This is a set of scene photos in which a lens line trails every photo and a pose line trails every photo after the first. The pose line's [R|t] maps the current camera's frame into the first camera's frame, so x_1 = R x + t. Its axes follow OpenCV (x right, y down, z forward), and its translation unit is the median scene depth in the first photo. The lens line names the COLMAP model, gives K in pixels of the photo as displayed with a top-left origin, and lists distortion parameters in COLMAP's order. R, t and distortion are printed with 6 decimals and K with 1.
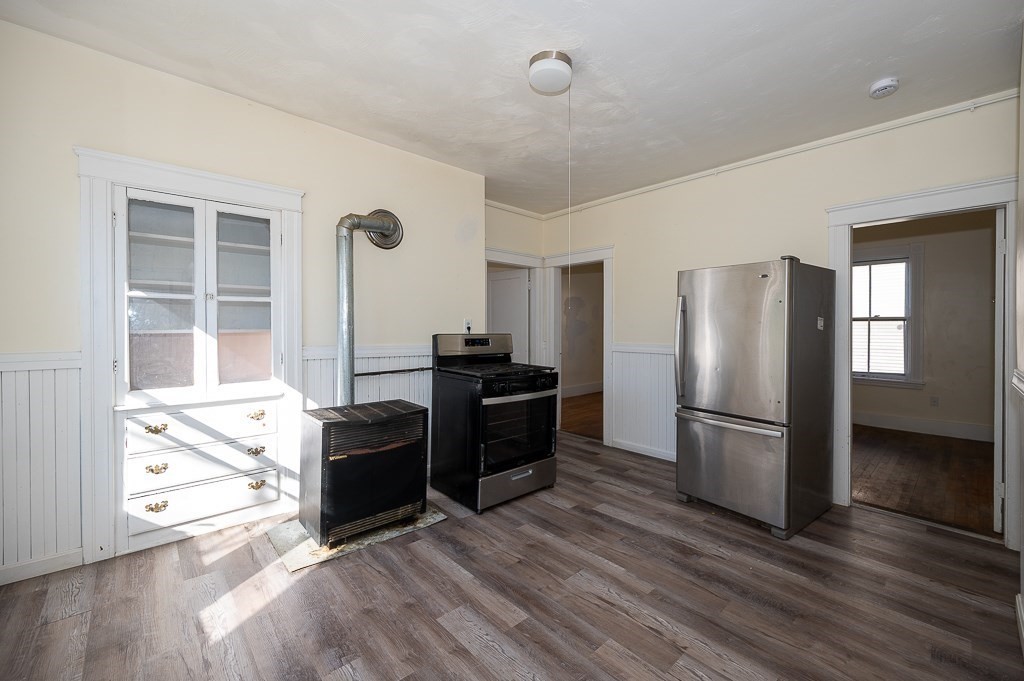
lens RADIAL K [[417.1, 0, 529.1], [0, 417.1, 327.7], [0, 0, 1]] dist [0.000350, 0.000081]
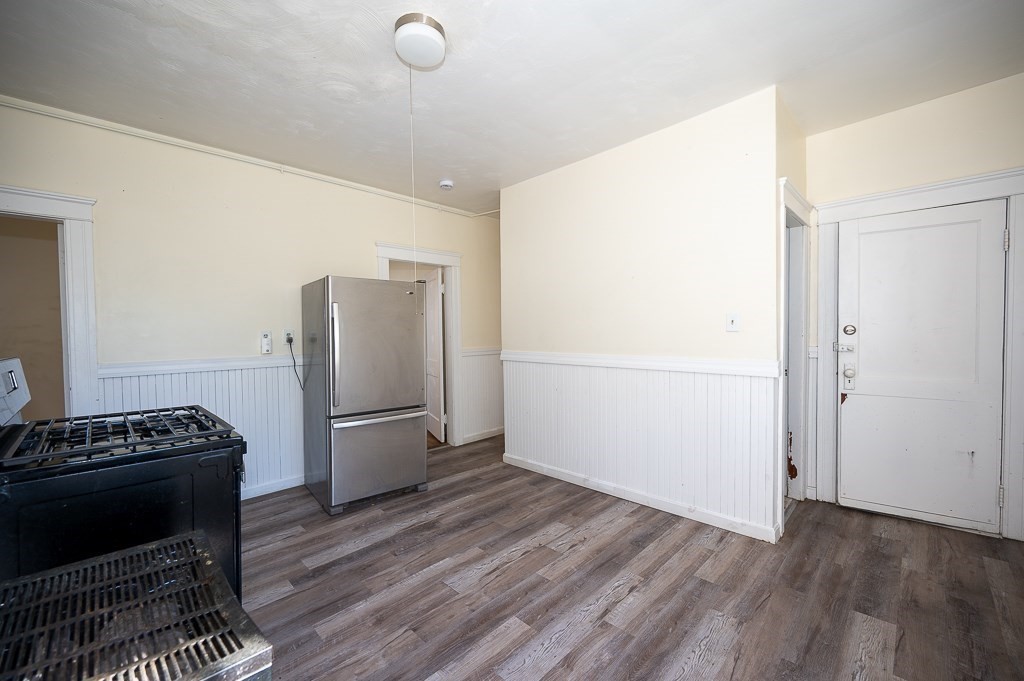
lens RADIAL K [[410.7, 0, 517.2], [0, 410.7, 339.3], [0, 0, 1]] dist [0.000341, 0.000024]
pose [[-0.030413, -0.026333, 0.999190, -0.813733], [0.015431, 0.999521, 0.026812, -0.014876], [-0.999418, 0.016234, -0.029992, 0.827329]]
